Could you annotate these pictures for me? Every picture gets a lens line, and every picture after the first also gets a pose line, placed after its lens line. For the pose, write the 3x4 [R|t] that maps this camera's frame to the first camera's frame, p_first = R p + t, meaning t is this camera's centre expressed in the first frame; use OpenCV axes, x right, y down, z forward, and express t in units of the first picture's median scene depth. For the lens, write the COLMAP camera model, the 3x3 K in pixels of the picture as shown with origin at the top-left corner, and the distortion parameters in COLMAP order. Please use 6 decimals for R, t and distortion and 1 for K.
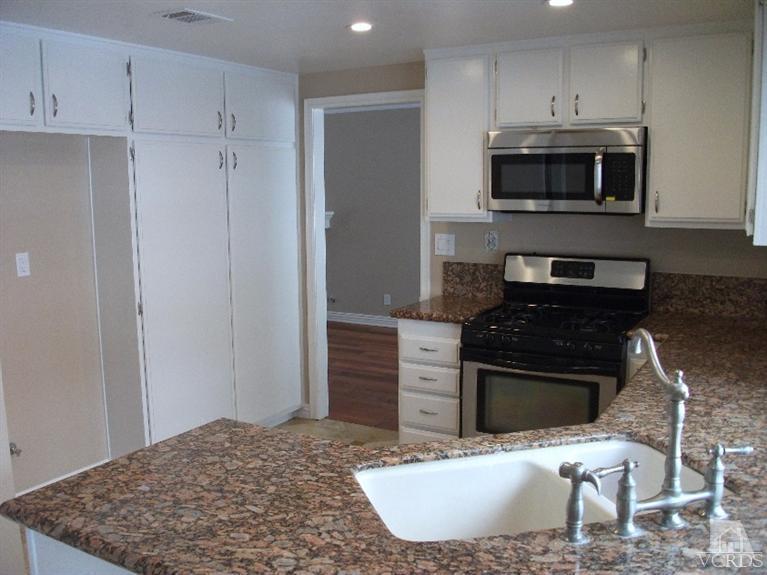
lens RADIAL K [[738.0, 0, 347.6], [0, 738.0, 304.9], [0, 0, 1]] dist [-0.162950, 0.164815]
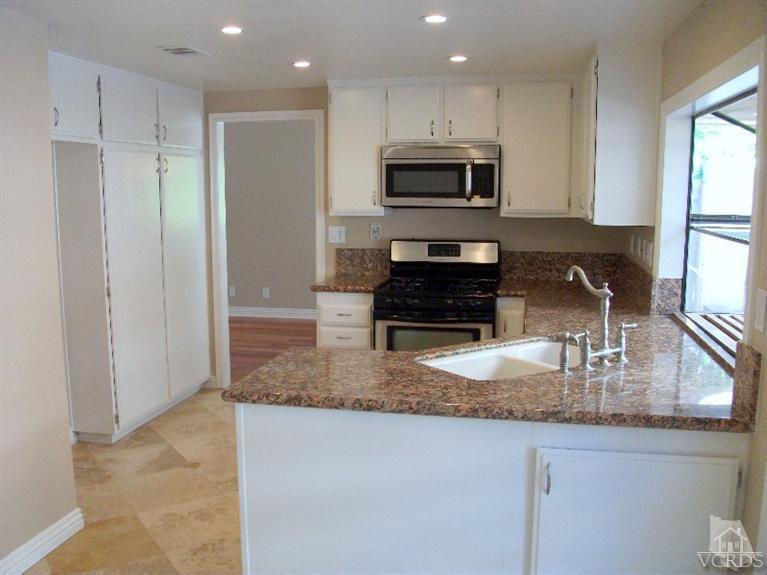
lens RADIAL K [[738.0, 0, 347.6], [0, 738.0, 304.9], [0, 0, 1]] dist [-0.162950, 0.164815]
pose [[0.949411, -0.042067, 0.311204, -0.298168], [0.043830, 0.999038, 0.001329, 0.044208], [-0.310961, 0.012379, 0.950342, -0.234374]]
